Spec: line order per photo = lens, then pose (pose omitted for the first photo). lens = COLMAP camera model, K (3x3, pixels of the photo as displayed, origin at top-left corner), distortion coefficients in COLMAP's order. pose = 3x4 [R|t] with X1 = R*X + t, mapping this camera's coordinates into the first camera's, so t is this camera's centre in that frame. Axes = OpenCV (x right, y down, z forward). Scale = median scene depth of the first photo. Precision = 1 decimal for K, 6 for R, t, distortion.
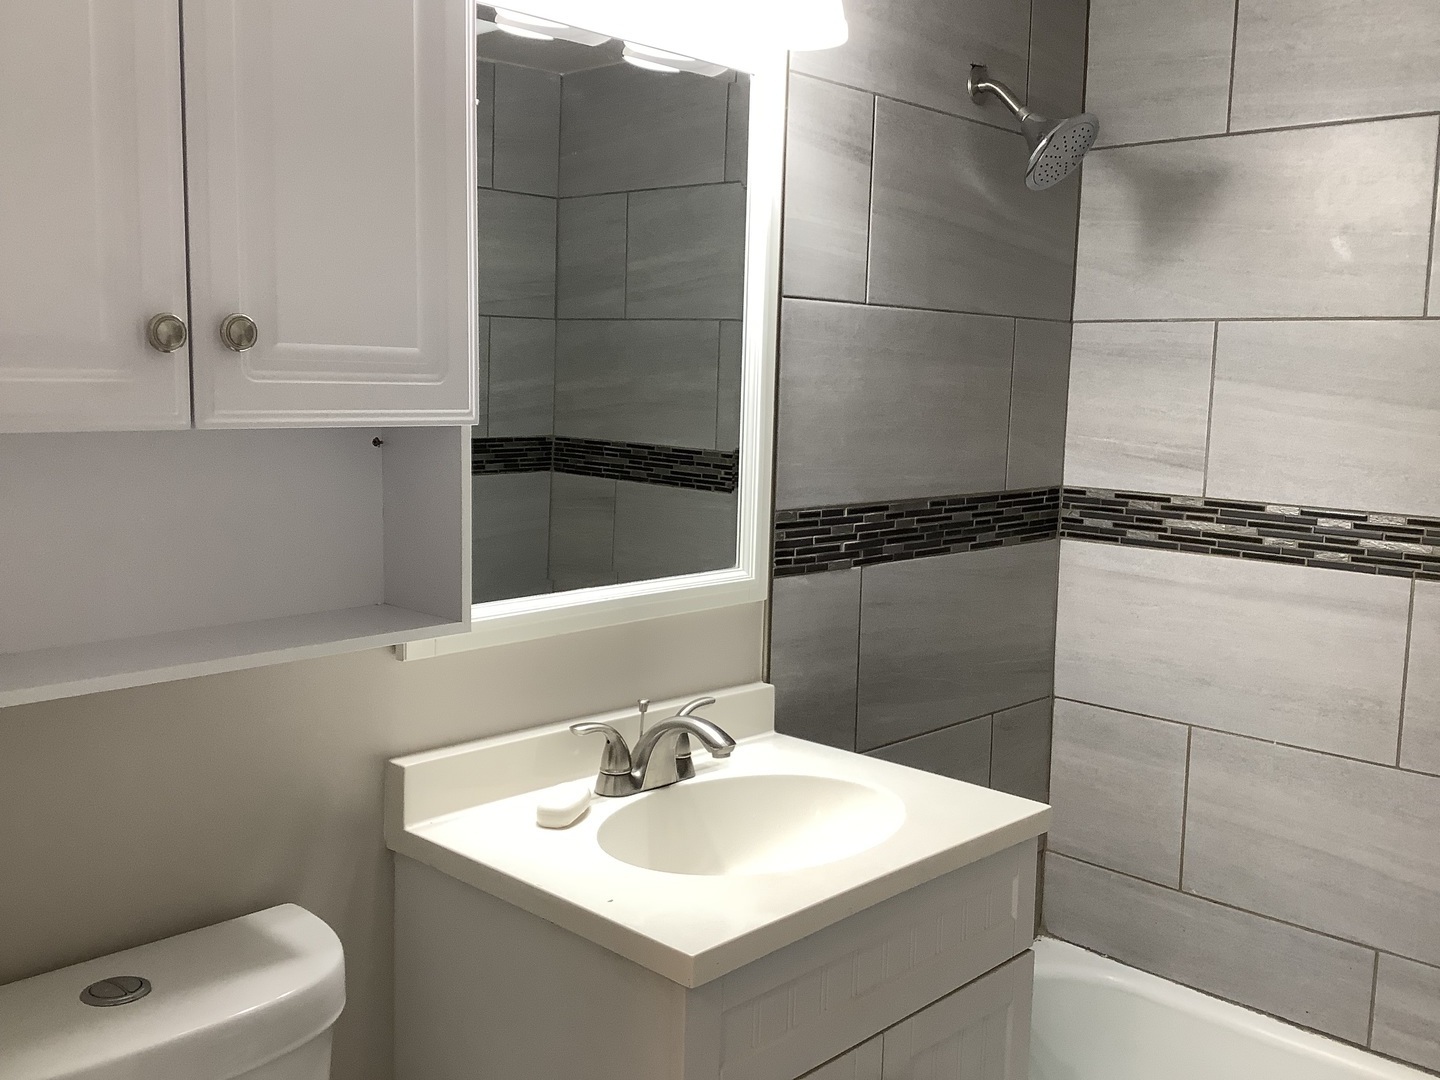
lens RADIAL K [[1362.1, 0, 707.3], [0, 1362.1, 524.9], [0, 0, 1]] dist [0.024606, 0.000000]
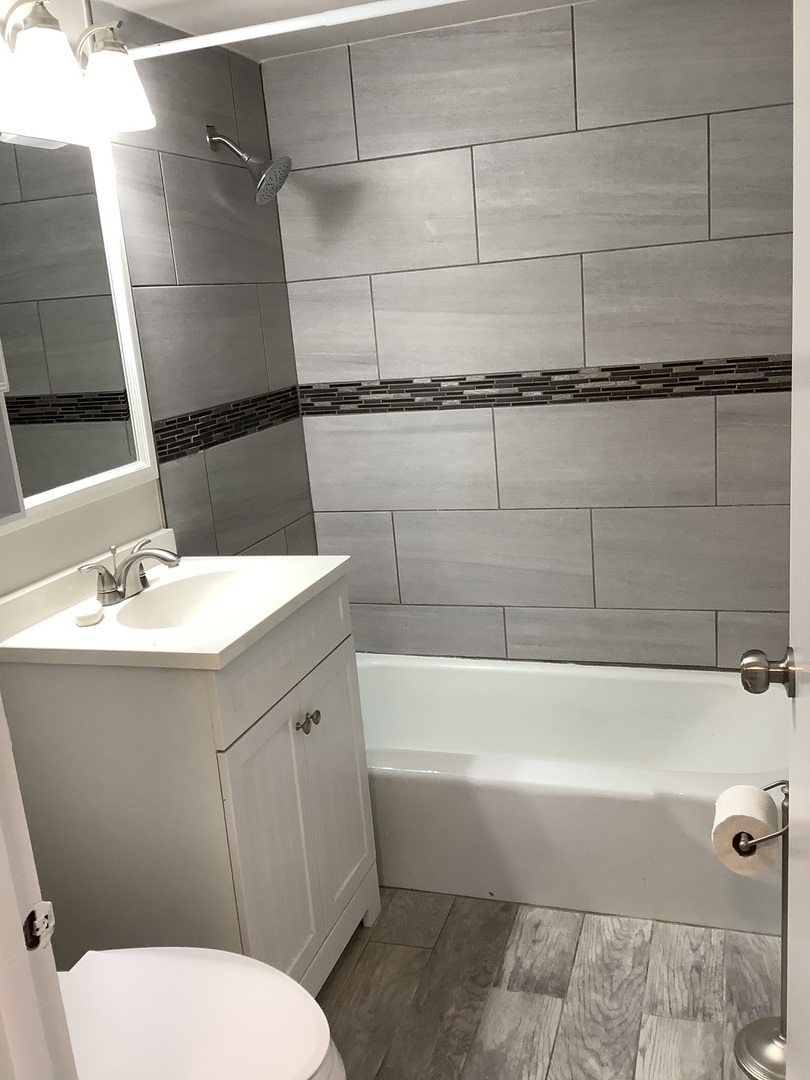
lens RADIAL K [[1021.5, 0, 408.3], [0, 1021.5, 548.9], [0, 0, 1]] dist [0.024606, 0.000000]
pose [[0.895224, -0.202621, 0.396886, -0.171148], [0.154712, 0.976569, 0.149593, 0.001143], [-0.417897, -0.072516, 0.905596, -0.213221]]
